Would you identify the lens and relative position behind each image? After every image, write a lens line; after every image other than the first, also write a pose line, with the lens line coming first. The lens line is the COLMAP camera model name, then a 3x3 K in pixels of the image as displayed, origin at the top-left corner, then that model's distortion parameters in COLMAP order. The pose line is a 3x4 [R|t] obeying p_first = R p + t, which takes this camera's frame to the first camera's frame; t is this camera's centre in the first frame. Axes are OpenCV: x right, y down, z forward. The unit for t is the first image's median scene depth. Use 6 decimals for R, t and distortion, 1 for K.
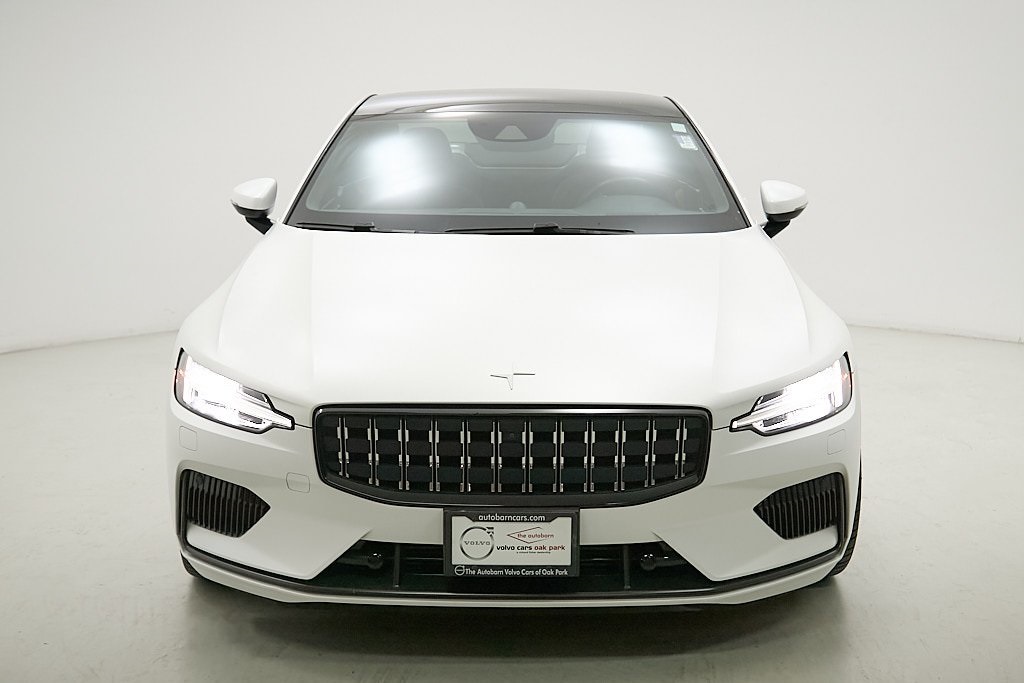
lens RADIAL K [[1563.8, 0, 511.5], [0, 1563.8, 381.2], [0, 0, 1]] dist [-0.028730, 0.000000]
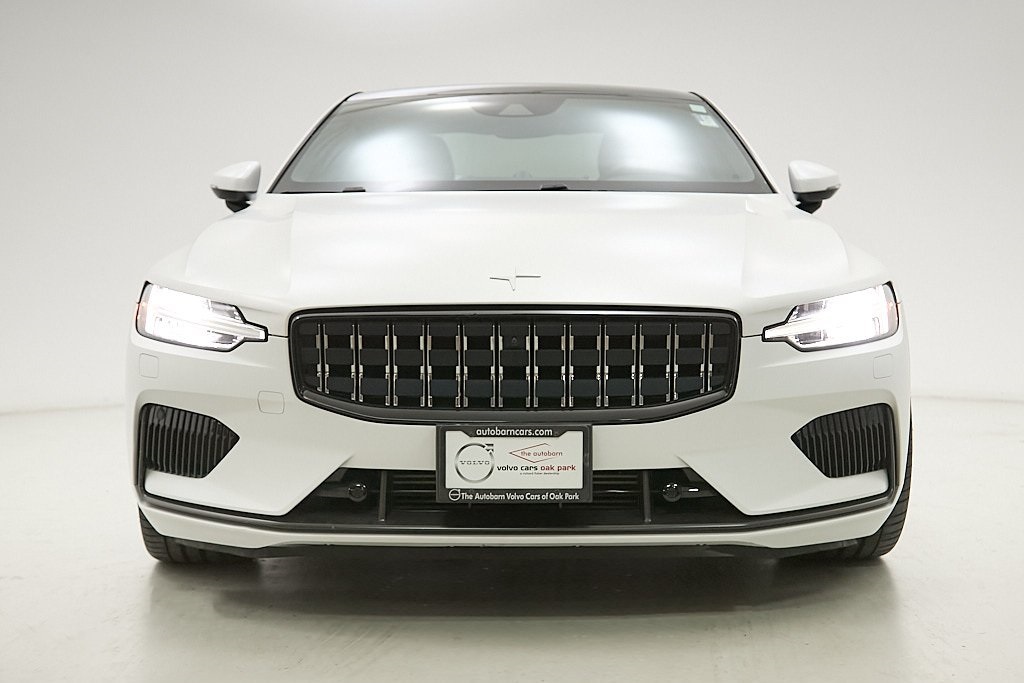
lens RADIAL K [[1659.9, 0, 512.8], [0, 1659.9, 342.3], [0, 0, 1]] dist [-0.029695, 0.000000]
pose [[0.999976, -0.003668, -0.005923, 0.004807], [0.002838, 0.990917, -0.134447, 0.156537], [0.006362, 0.134426, 0.990903, 0.073302]]
